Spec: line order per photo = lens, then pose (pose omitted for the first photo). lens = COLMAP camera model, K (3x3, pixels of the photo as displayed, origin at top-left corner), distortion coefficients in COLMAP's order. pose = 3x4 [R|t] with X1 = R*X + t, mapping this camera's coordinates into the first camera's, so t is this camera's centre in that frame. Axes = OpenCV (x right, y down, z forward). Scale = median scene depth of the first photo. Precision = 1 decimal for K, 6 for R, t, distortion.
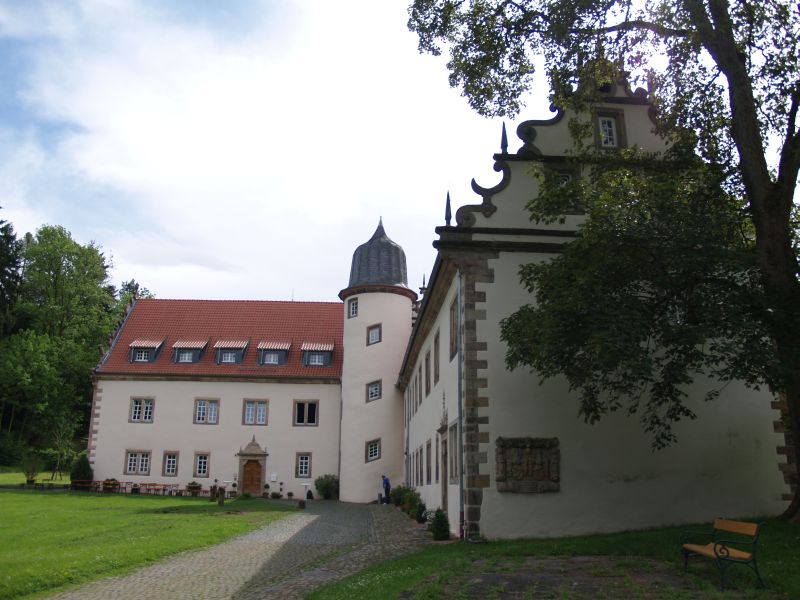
lens RADIAL K [[655.7, 0, 400.0], [0, 655.7, 300.0], [0, 0, 1]] dist [-0.134081, 0.092056]
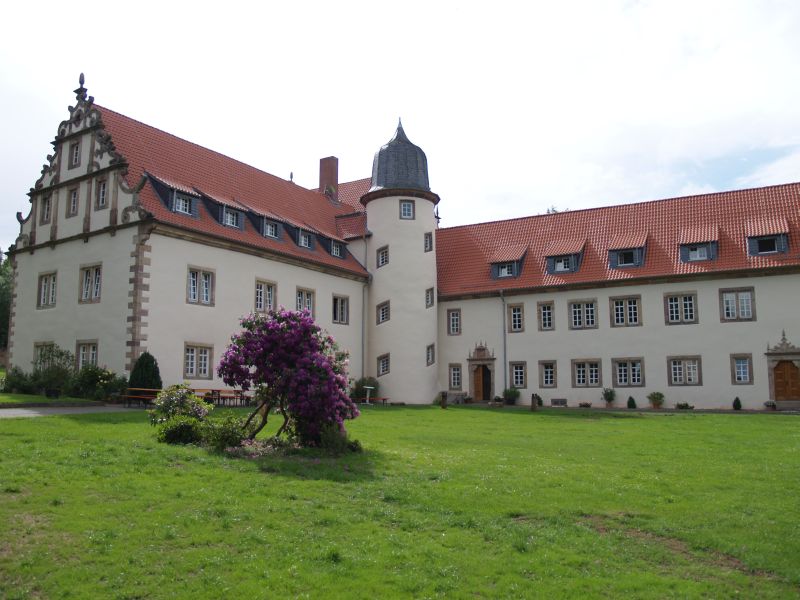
lens RADIAL K [[655.7, 0, 400.0], [0, 655.7, 300.0], [0, 0, 1]] dist [-0.134081, 0.092056]
pose [[0.539134, 0.103492, 0.835838, -0.891934], [-0.231325, 0.972450, 0.028803, 0.119653], [-0.809830, -0.208878, 0.548221, 0.454807]]
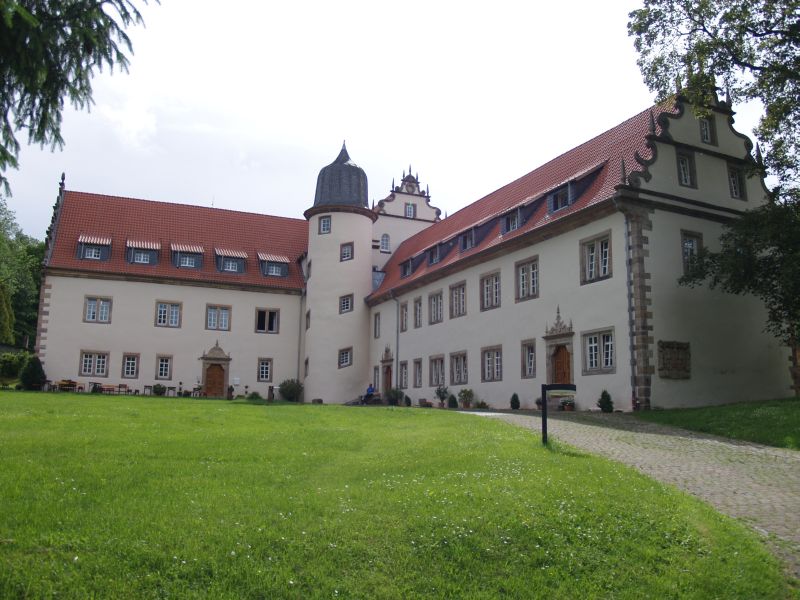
lens RADIAL K [[655.7, 0, 400.0], [0, 655.7, 300.0], [0, 0, 1]] dist [-0.134081, 0.092056]
pose [[0.930469, 0.065788, 0.360416, -0.337224], [-0.107281, 0.989551, 0.096336, 0.017979], [-0.350312, -0.128303, 0.927804, -0.039320]]
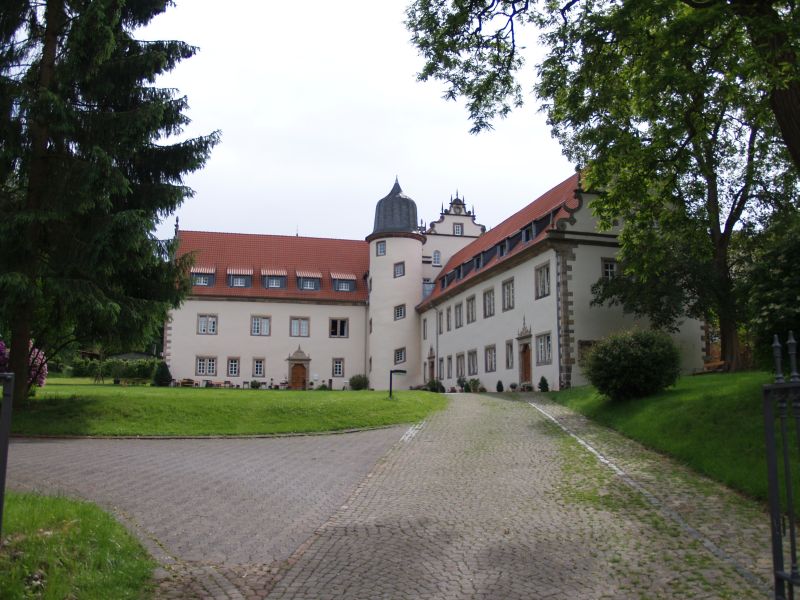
lens RADIAL K [[680.2, 0, 400.0], [0, 680.2, 300.0], [0, 0, 1]] dist [-0.113044, 0.007413]
pose [[0.980509, 0.025232, 0.194845, -0.300677], [-0.049208, 0.991649, 0.119210, -0.049809], [-0.190210, -0.126474, 0.973563, -0.341747]]
